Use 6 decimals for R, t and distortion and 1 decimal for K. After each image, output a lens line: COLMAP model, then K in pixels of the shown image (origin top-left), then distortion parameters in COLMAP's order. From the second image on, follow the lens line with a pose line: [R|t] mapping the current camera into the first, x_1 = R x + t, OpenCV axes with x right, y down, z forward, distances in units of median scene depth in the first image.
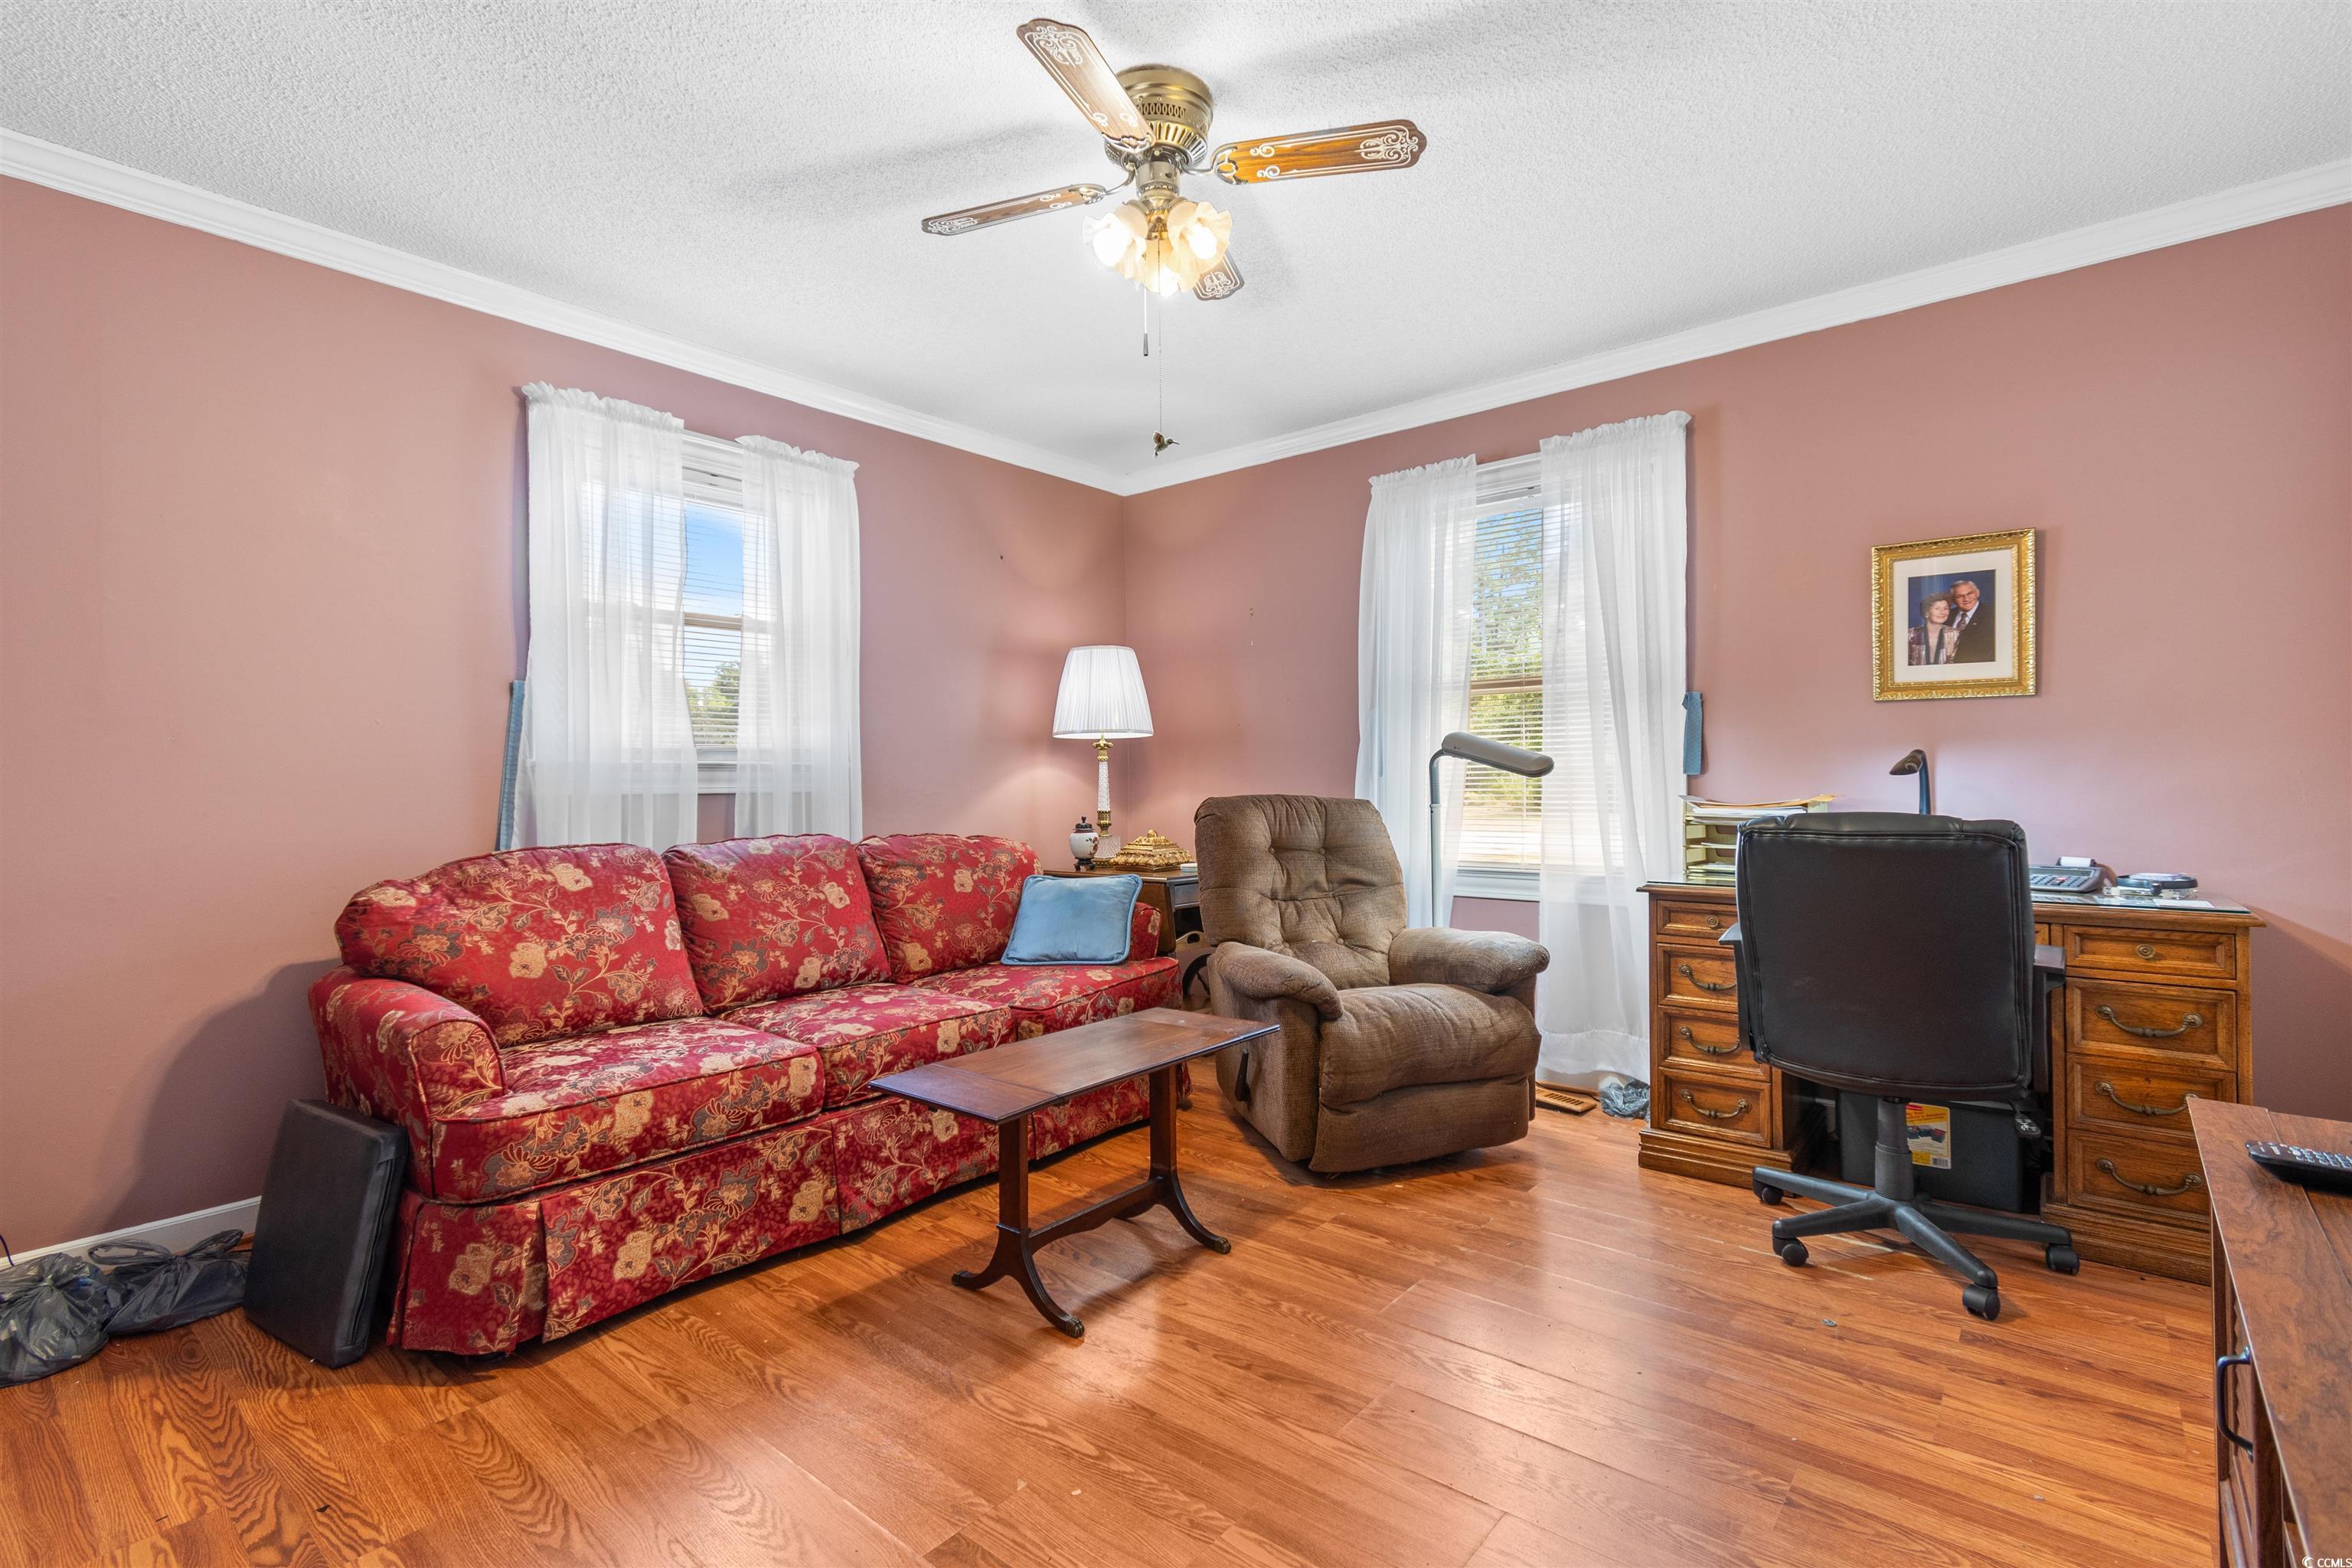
lens RADIAL K [[1066.4, 0, 1209.9], [0, 1066.4, 779.0], [0, 0, 1]] dist [0.003909, 0.000360]
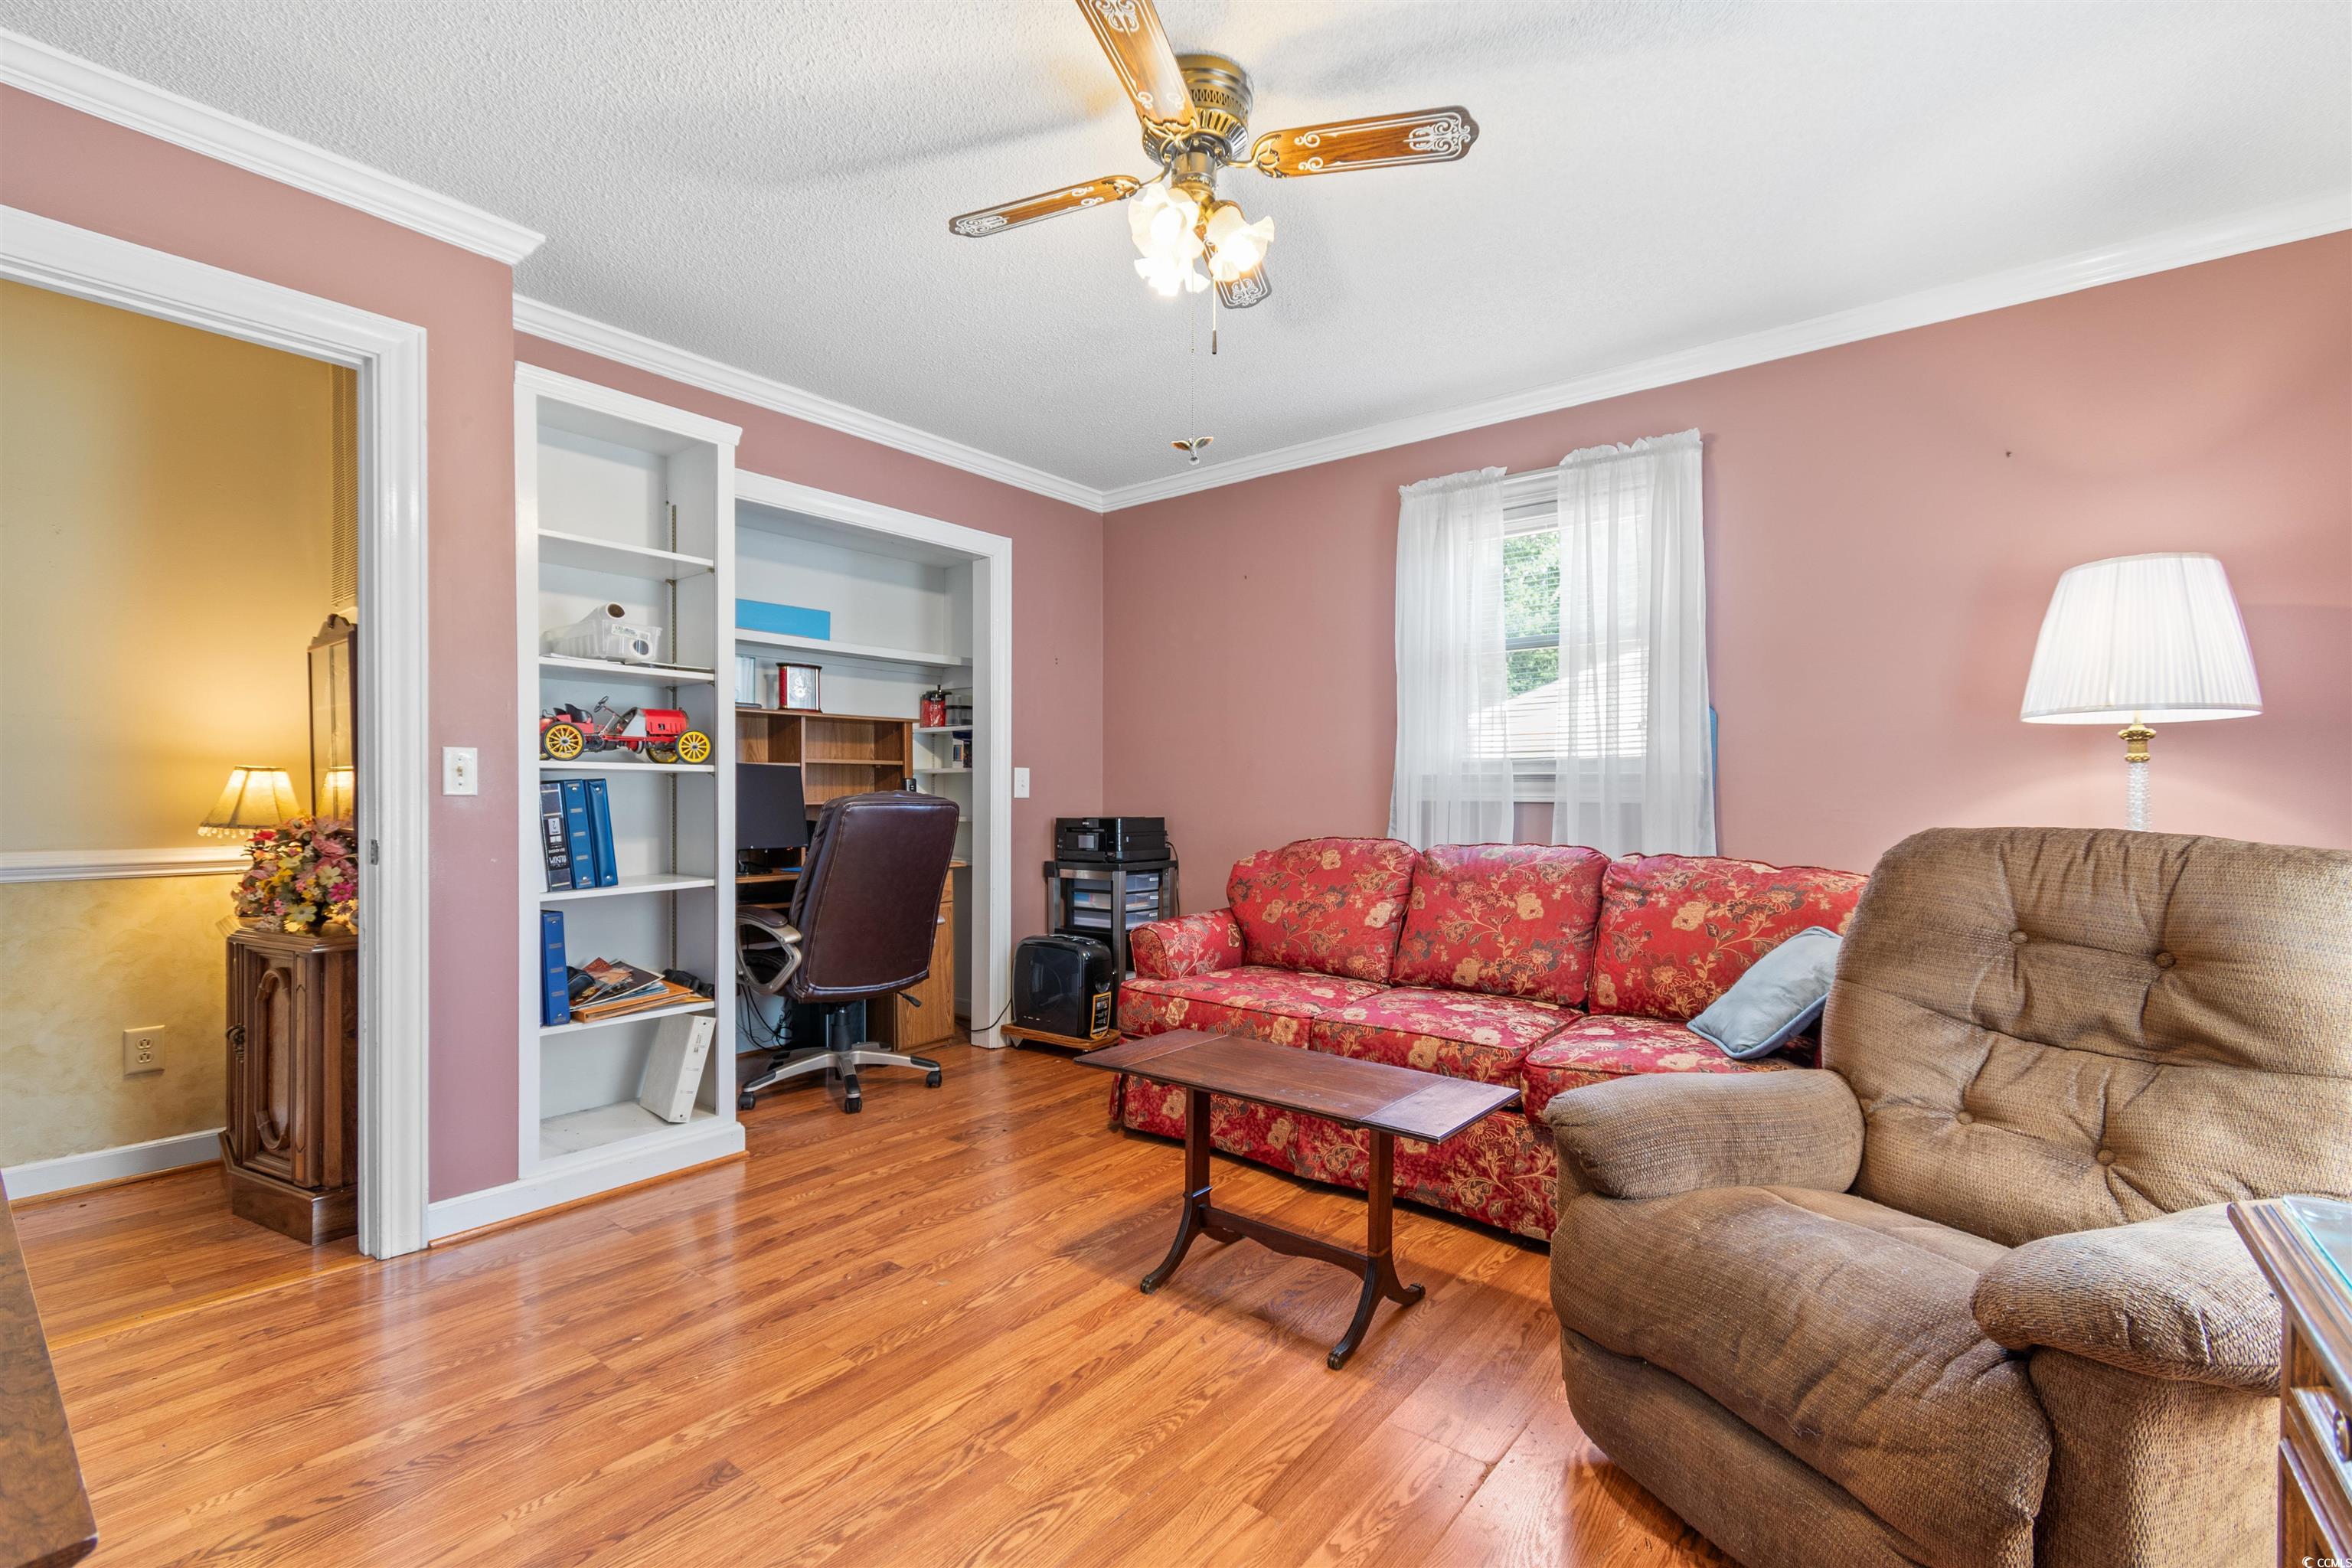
lens RADIAL K [[1040.3, 0, 1178.6], [0, 1040.3, 808.8], [0, 0, 1]] dist [0.009808, 0.000213]
pose [[0.004040, 0.025672, -0.999662, 0.645354], [-0.001094, 0.999670, 0.025667, -0.006998], [0.999991, 0.000990, 0.004067, 0.698770]]
